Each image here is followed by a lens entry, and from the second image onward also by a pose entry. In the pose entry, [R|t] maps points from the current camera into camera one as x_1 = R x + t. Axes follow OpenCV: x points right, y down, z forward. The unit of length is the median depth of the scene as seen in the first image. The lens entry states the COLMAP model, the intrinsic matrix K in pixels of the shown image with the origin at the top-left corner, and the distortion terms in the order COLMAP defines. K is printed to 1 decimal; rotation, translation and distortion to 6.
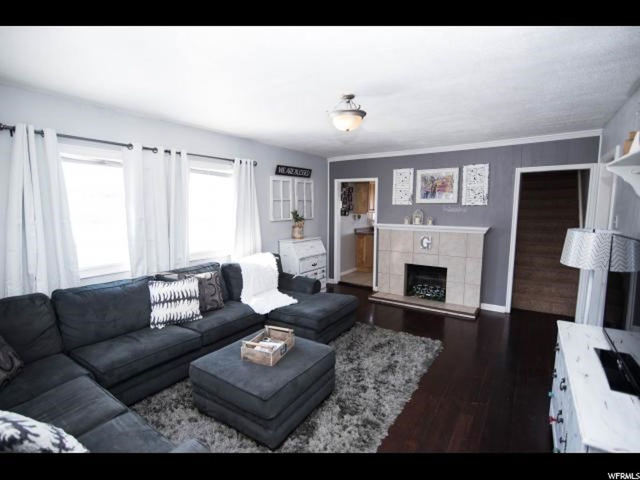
lens RADIAL K [[311.3, 0, 320.6], [0, 311.3, 239.3], [0, 0, 1]] dist [-0.016484, -0.000073]
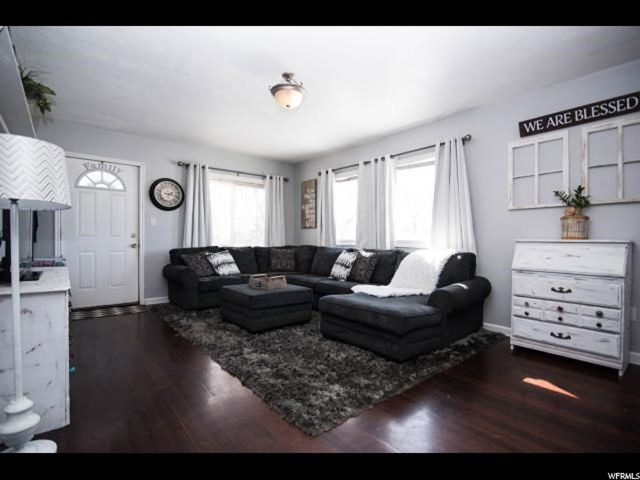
lens RADIAL K [[311.3, 0, 320.8], [0, 311.3, 238.1], [0, 0, 1]] dist [-0.016484, -0.000073]
pose [[-0.280338, 0.003894, -0.959894, 0.583344], [-0.101869, 0.994224, 0.033784, 0.021472], [0.954481, 0.107254, -0.278322, 0.788657]]
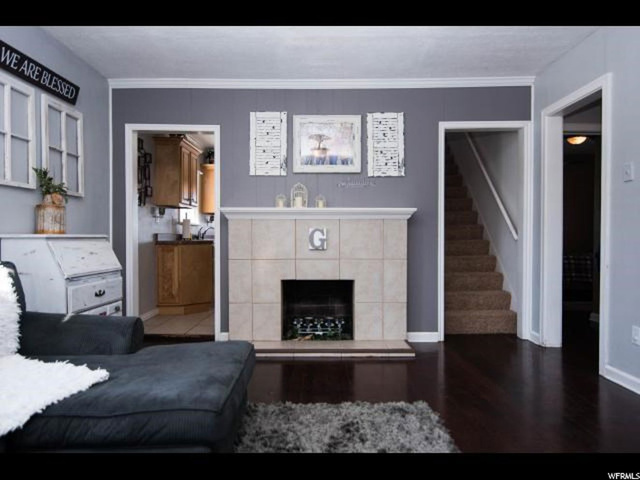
lens RADIAL K [[441.4, 0, 317.0], [0, 441.4, 239.4], [0, 0, 1]] dist [0.001291, 0.001181]
pose [[0.827013, -0.004590, 0.562164, -0.118217], [0.061102, 0.994777, -0.081767, 0.078339], [-0.558852, 0.101972, 0.822974, 0.336113]]
